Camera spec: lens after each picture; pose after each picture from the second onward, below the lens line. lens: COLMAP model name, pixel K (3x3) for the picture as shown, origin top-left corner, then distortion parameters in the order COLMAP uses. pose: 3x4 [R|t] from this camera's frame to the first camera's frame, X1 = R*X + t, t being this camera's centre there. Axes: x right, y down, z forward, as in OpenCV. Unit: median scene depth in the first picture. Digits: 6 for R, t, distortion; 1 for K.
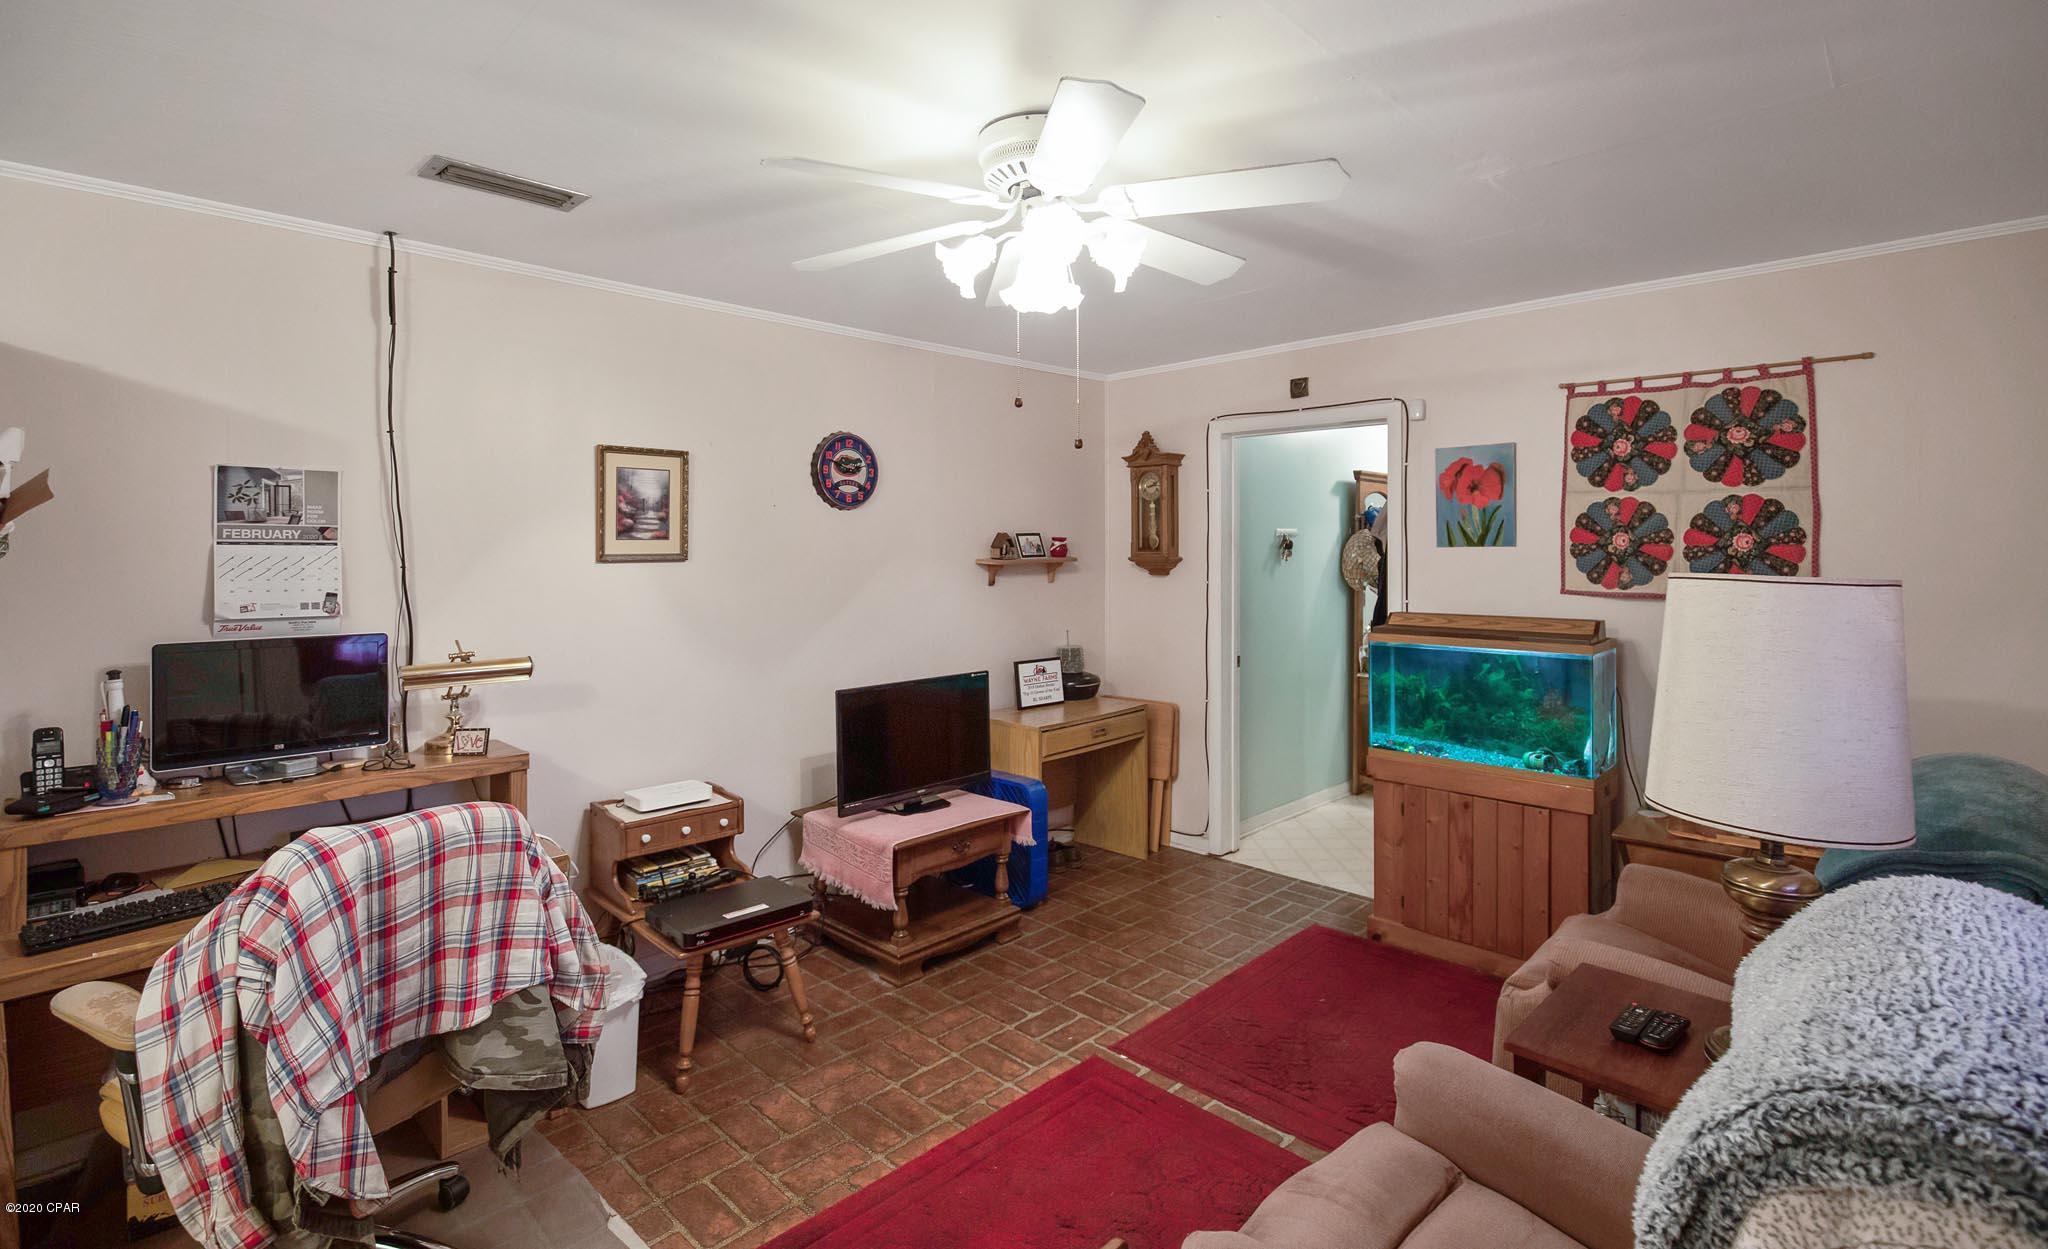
lens RADIAL K [[956.3, 0, 1021.1], [0, 956.3, 618.3], [0, 0, 1]] dist [-0.002965, -0.000598]
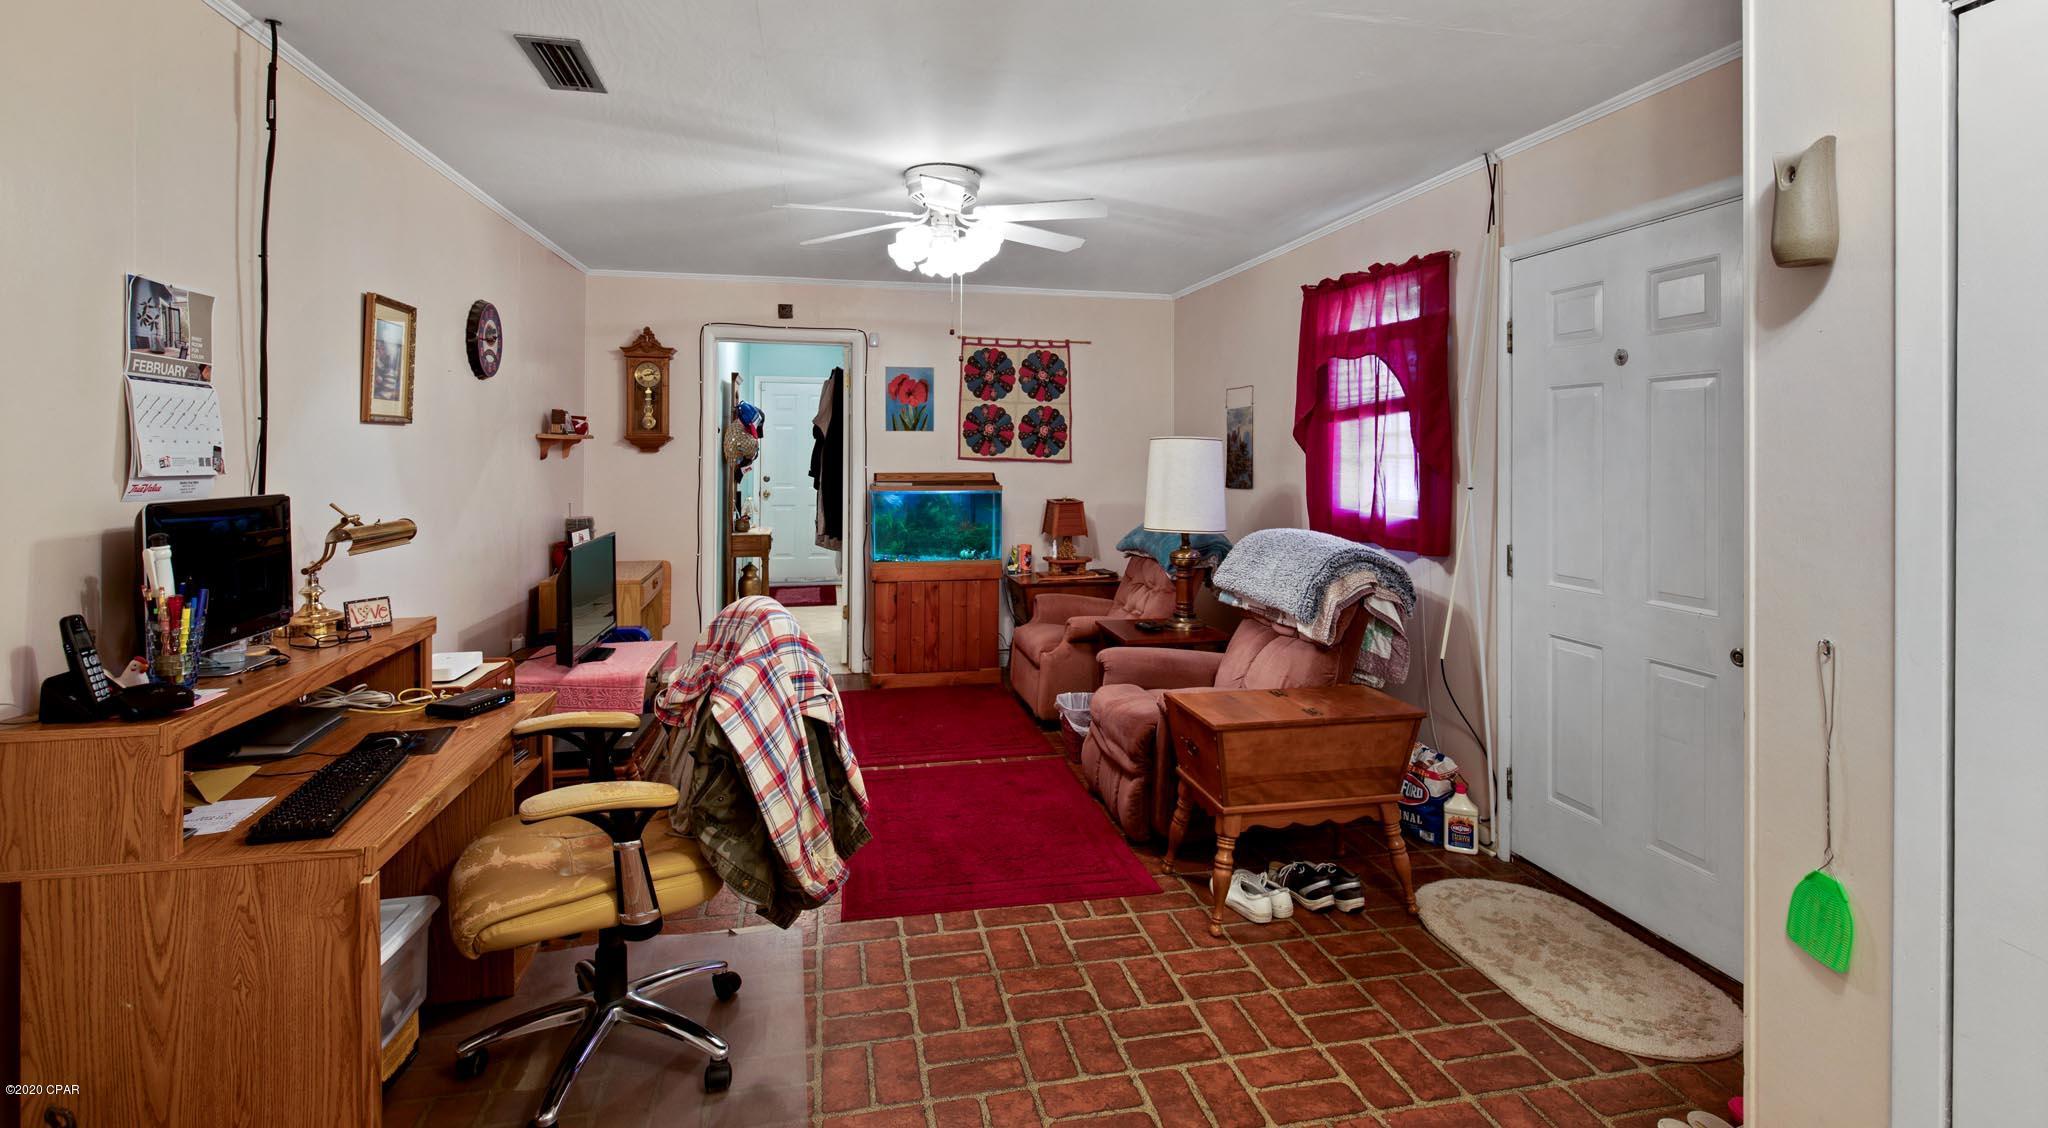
lens RADIAL K [[923.1, 0, 1024.0], [0, 923.1, 564.0], [0, 0, 1]] dist [0.000226, 0.000091]
pose [[0.547726, -0.095512, 0.831188, -0.803239], [0.052568, 0.995428, 0.079745, 0.037185], [-0.835005, 0.000016, 0.550242, -0.009683]]
